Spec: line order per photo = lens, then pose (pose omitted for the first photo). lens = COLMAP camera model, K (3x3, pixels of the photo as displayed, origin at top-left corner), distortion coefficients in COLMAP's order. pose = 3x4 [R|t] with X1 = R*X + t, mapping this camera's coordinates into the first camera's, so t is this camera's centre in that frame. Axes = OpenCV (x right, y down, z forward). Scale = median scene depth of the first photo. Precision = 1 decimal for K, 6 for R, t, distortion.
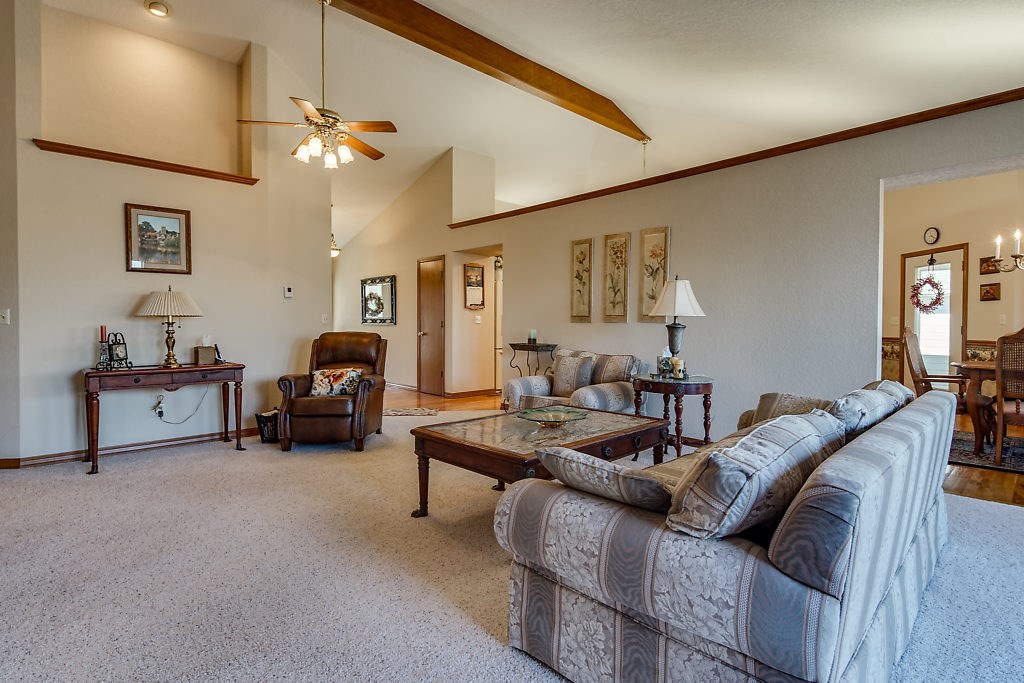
lens RADIAL K [[504.8, 0, 503.8], [0, 504.8, 331.2], [0, 0, 1]] dist [0.010754, -0.005215]
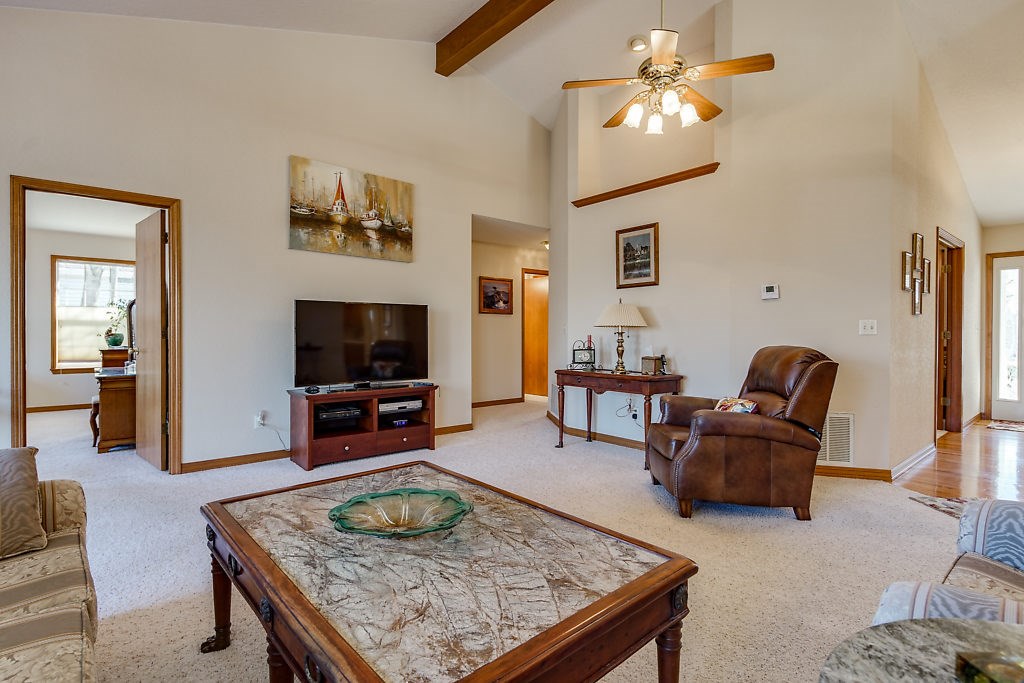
lens RADIAL K [[504.8, 0, 506.4], [0, 504.8, 332.6], [0, 0, 1]] dist [0.010754, -0.005215]
pose [[-0.027272, 0.001219, -0.999627, 0.415031], [-0.020090, 0.999797, 0.001767, -0.012931], [0.999426, 0.020131, -0.027242, 0.752424]]
